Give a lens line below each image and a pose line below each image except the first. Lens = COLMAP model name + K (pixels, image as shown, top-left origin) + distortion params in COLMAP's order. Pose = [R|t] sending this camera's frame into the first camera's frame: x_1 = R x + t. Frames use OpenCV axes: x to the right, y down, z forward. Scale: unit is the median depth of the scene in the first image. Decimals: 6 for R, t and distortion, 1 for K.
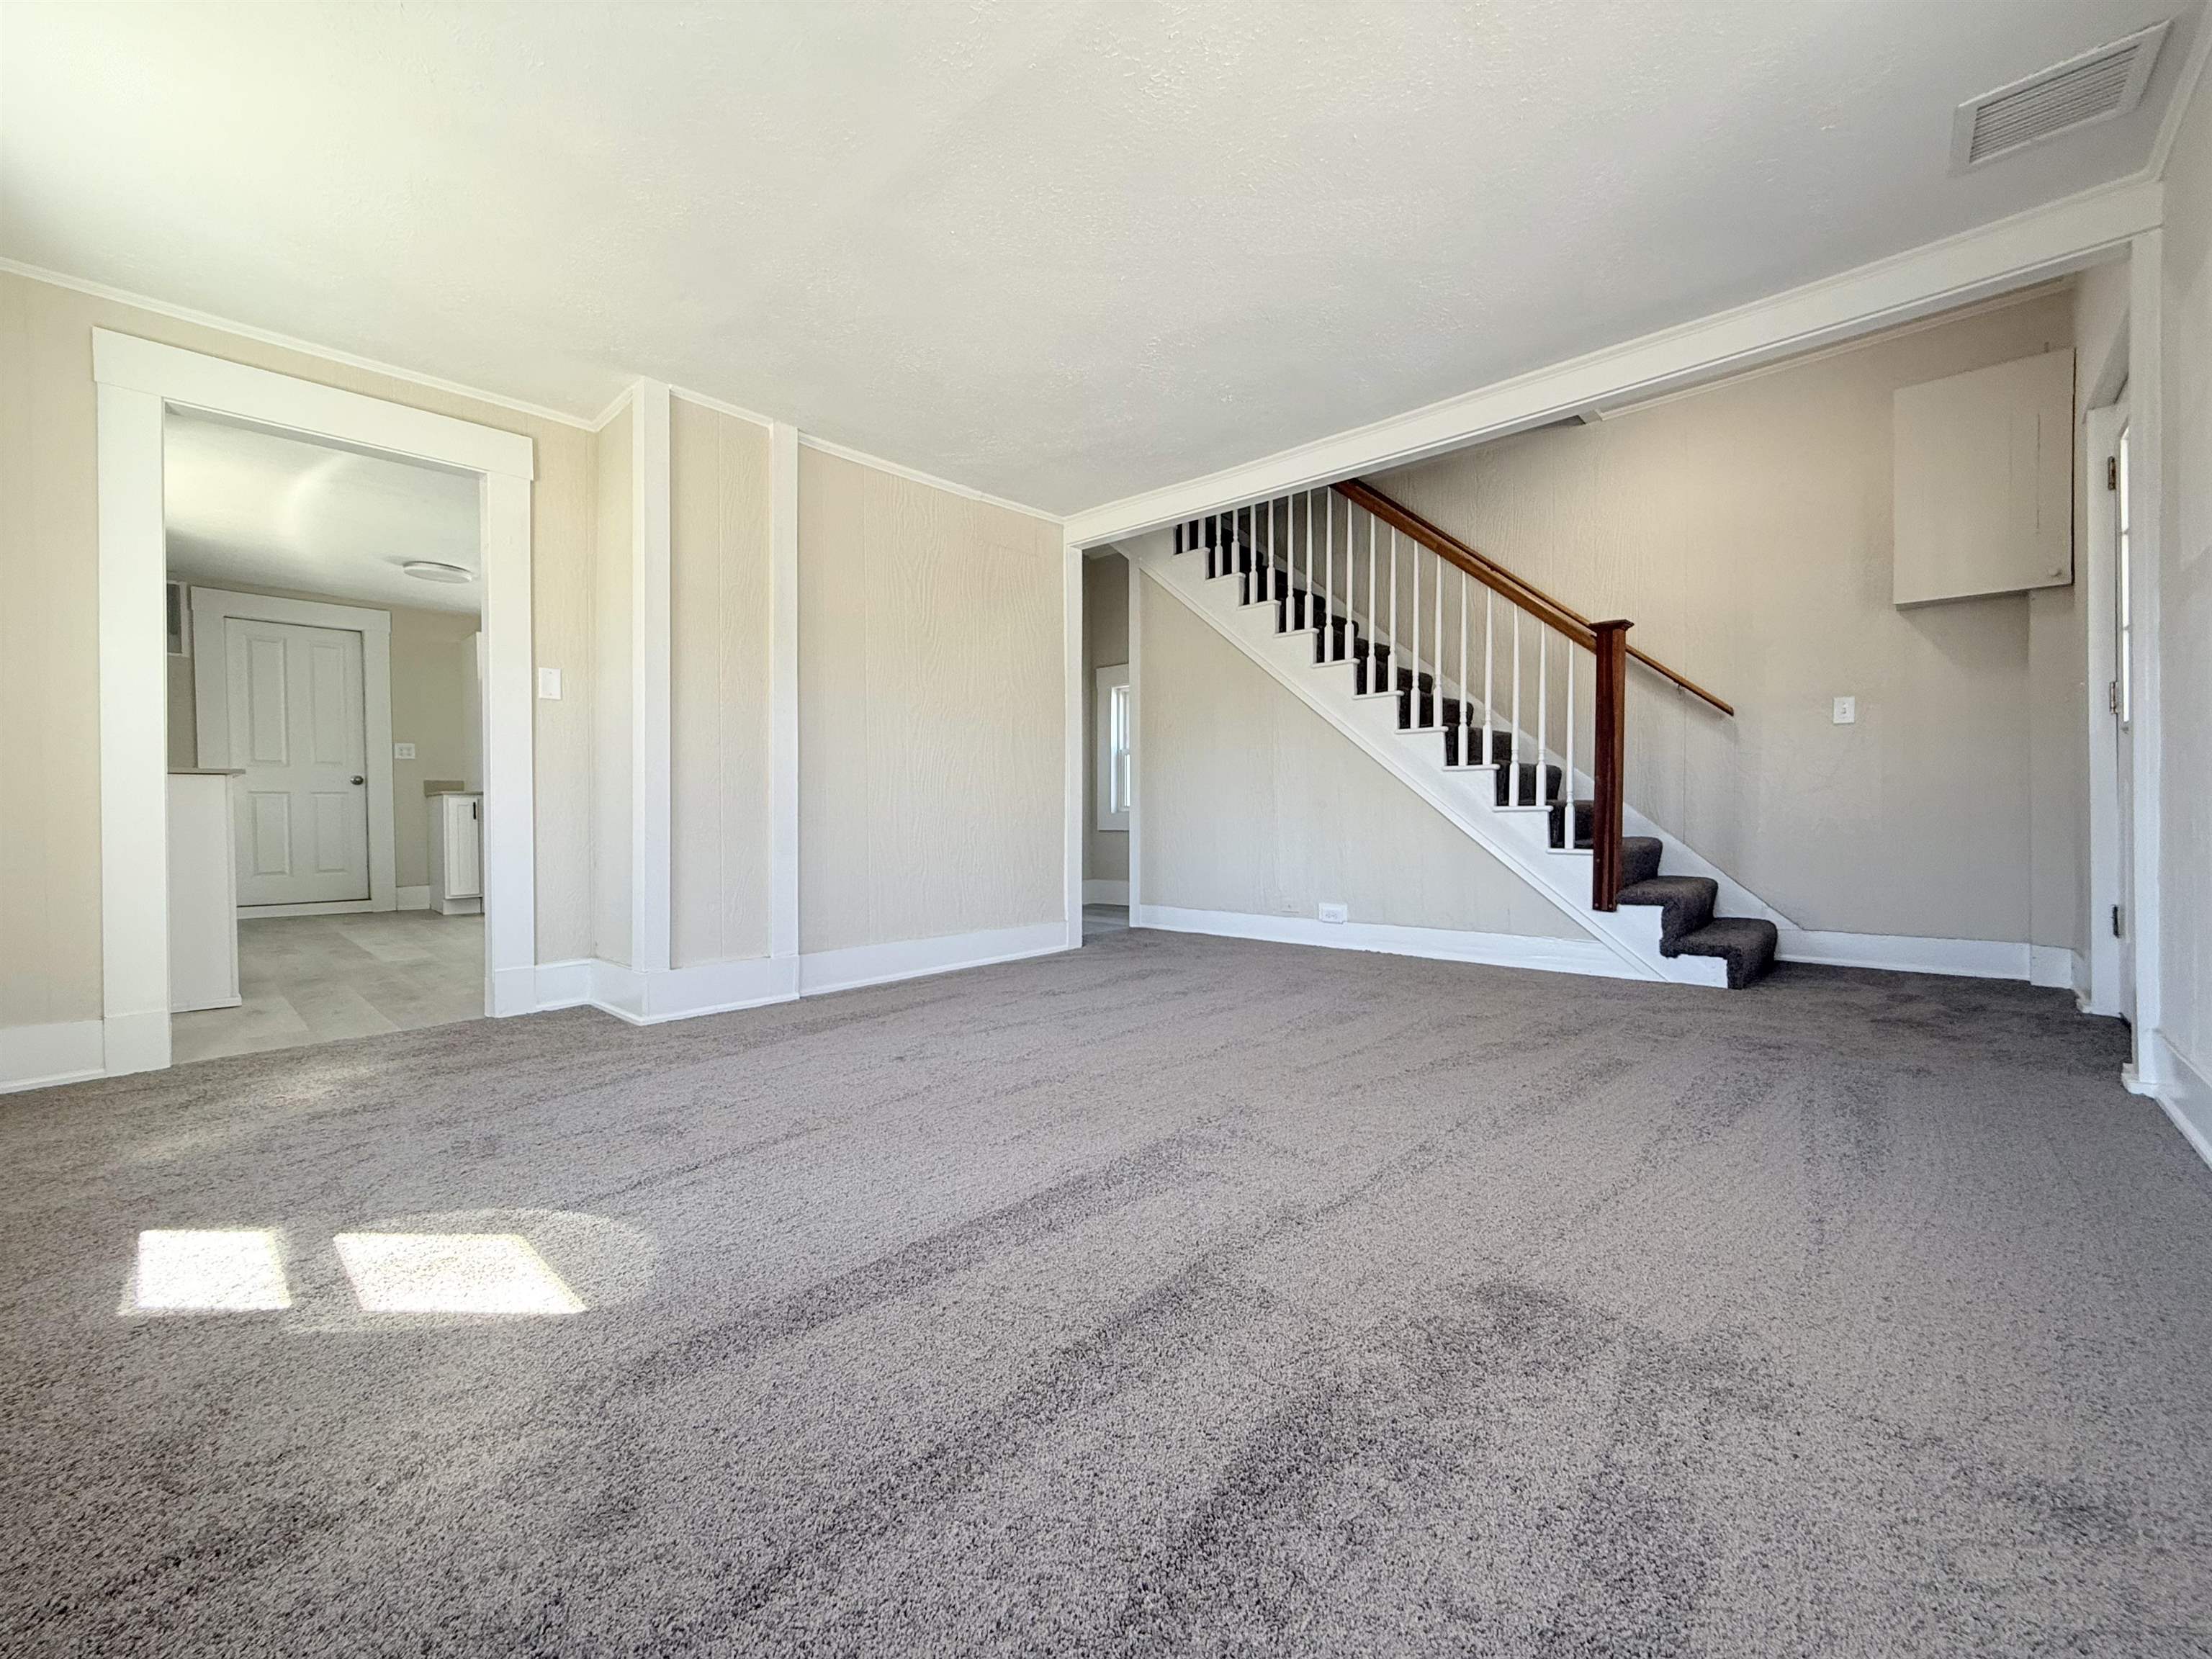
lens RADIAL K [[879.9, 0, 1104.8], [0, 879.9, 825.5], [0, 0, 1]] dist [-0.000151, -0.000469]
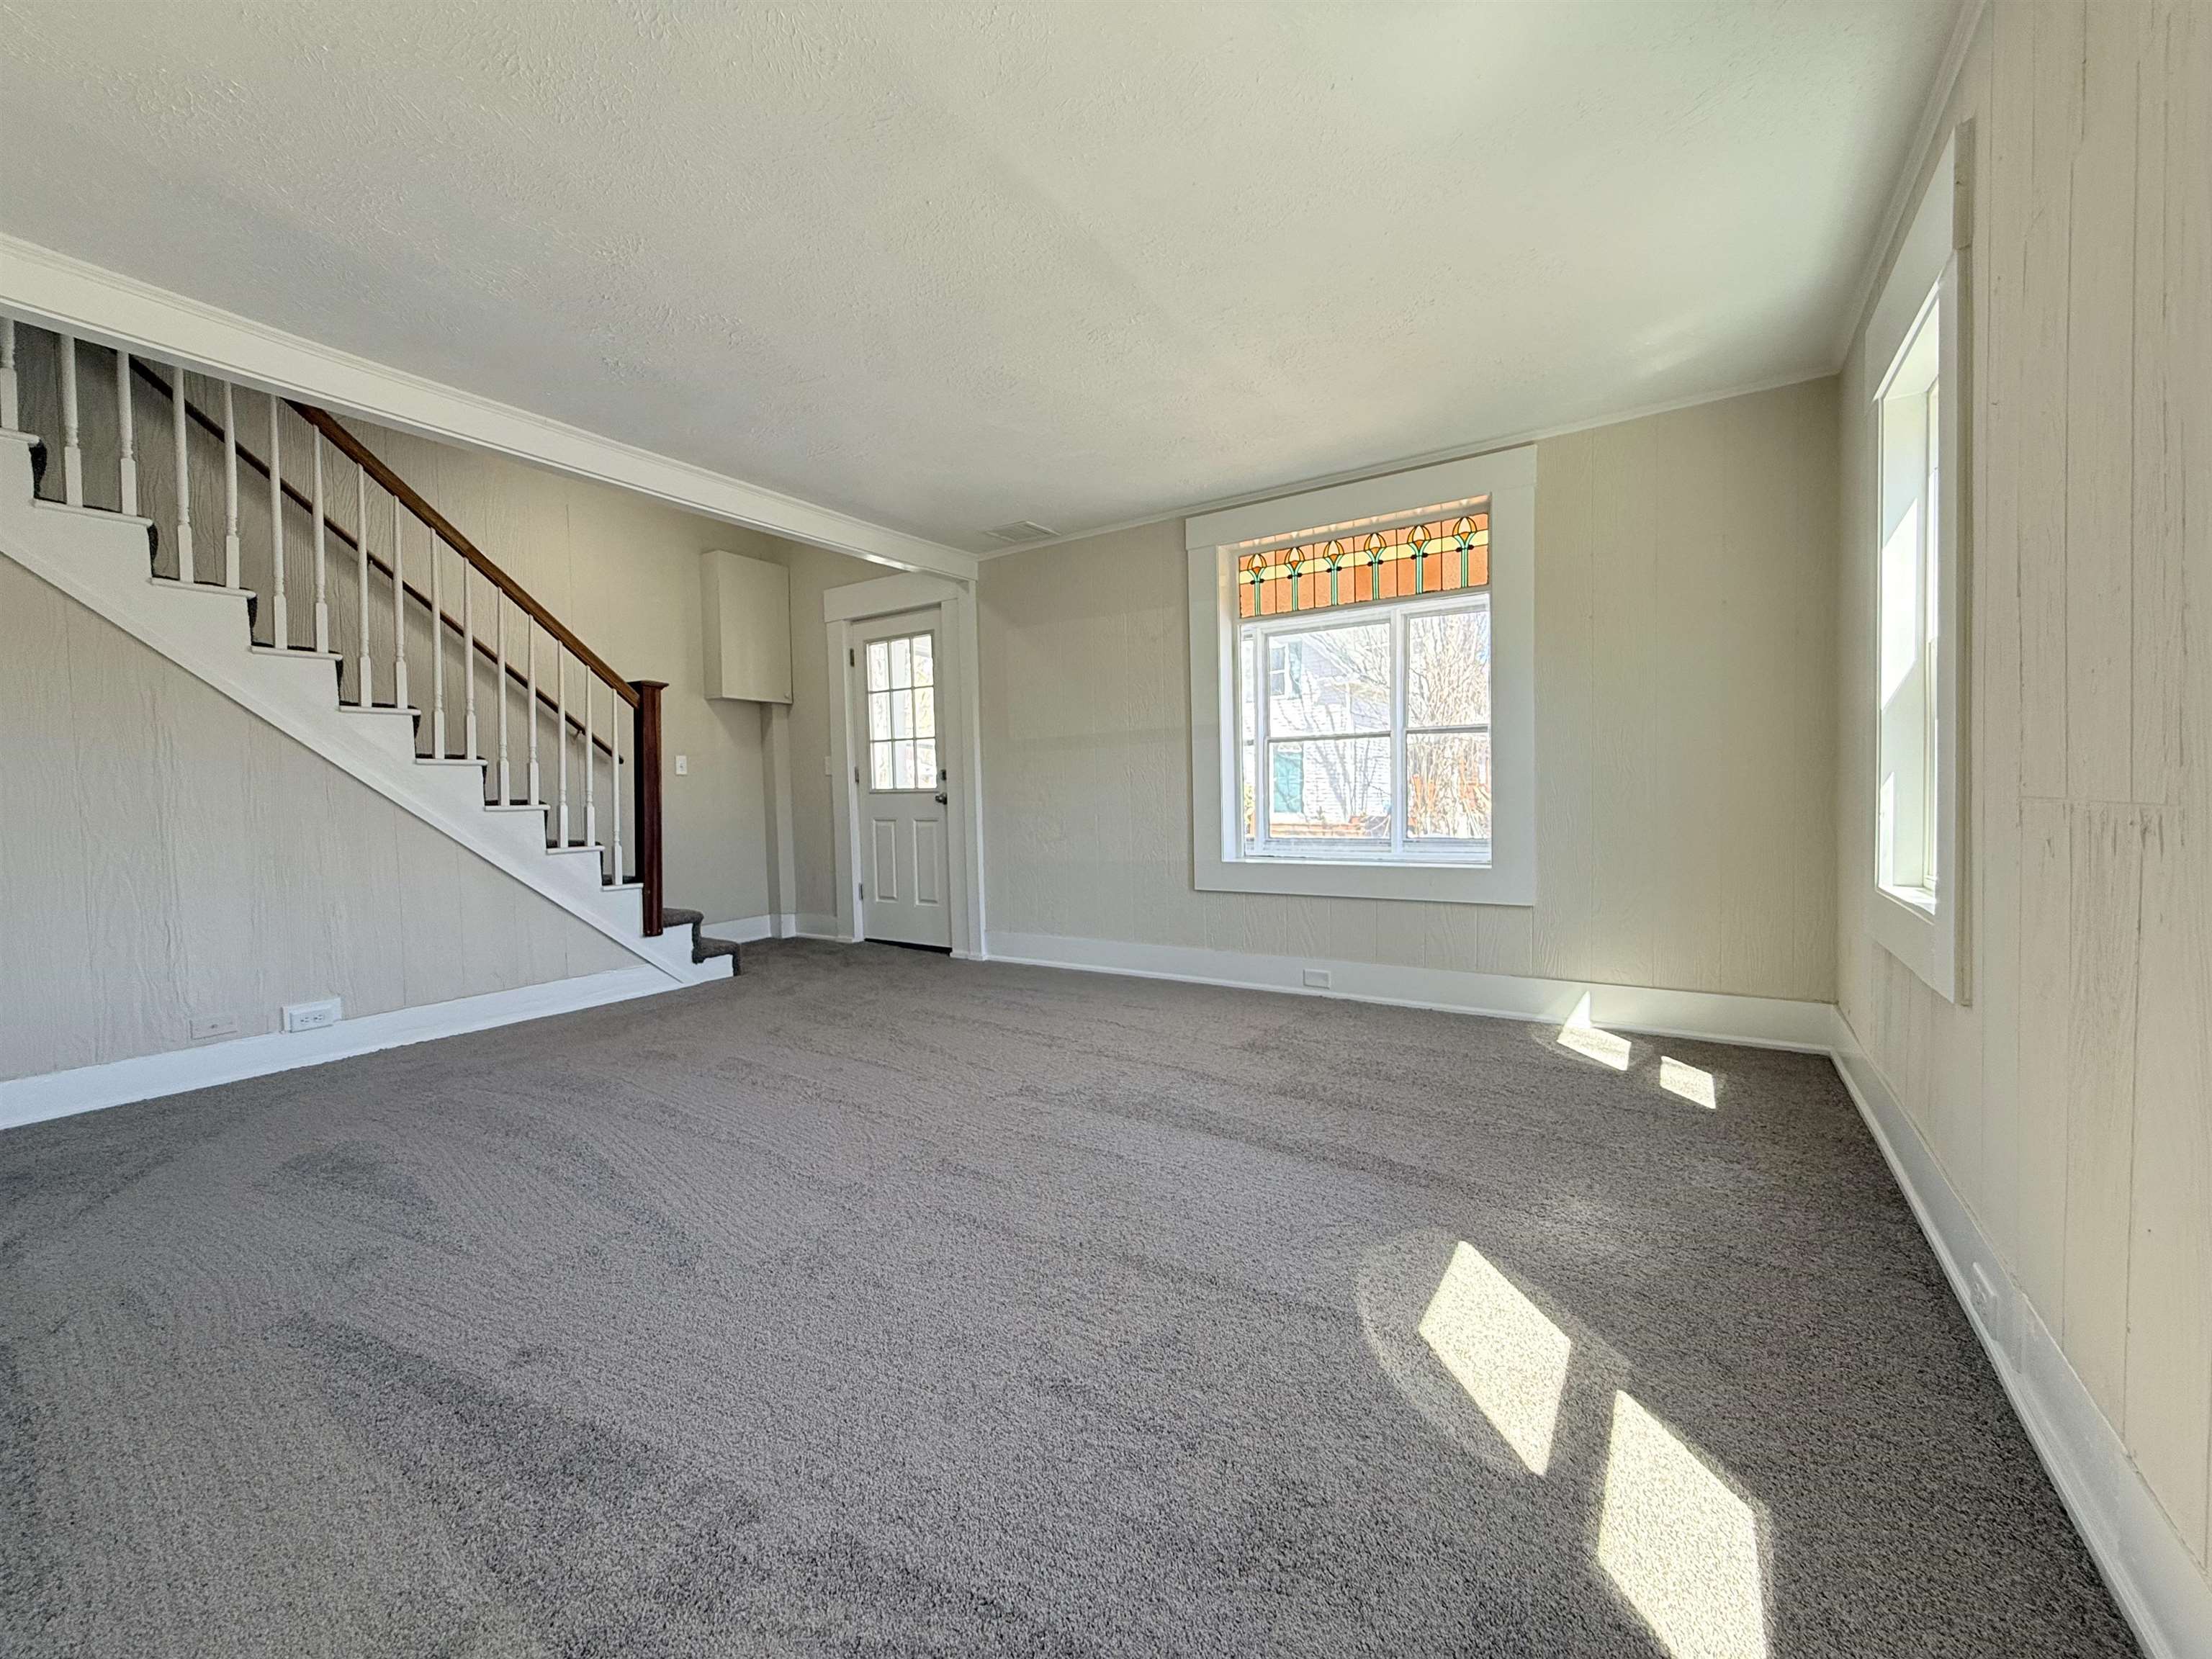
lens RADIAL K [[879.9, 0, 1104.8], [0, 879.9, 825.5], [0, 0, 1]] dist [-0.000151, -0.000469]
pose [[-0.180537, -0.022976, 0.983300, -0.704345], [0.030374, 0.999120, 0.028922, -0.065507], [-0.983099, 0.035088, -0.179681, 0.680296]]
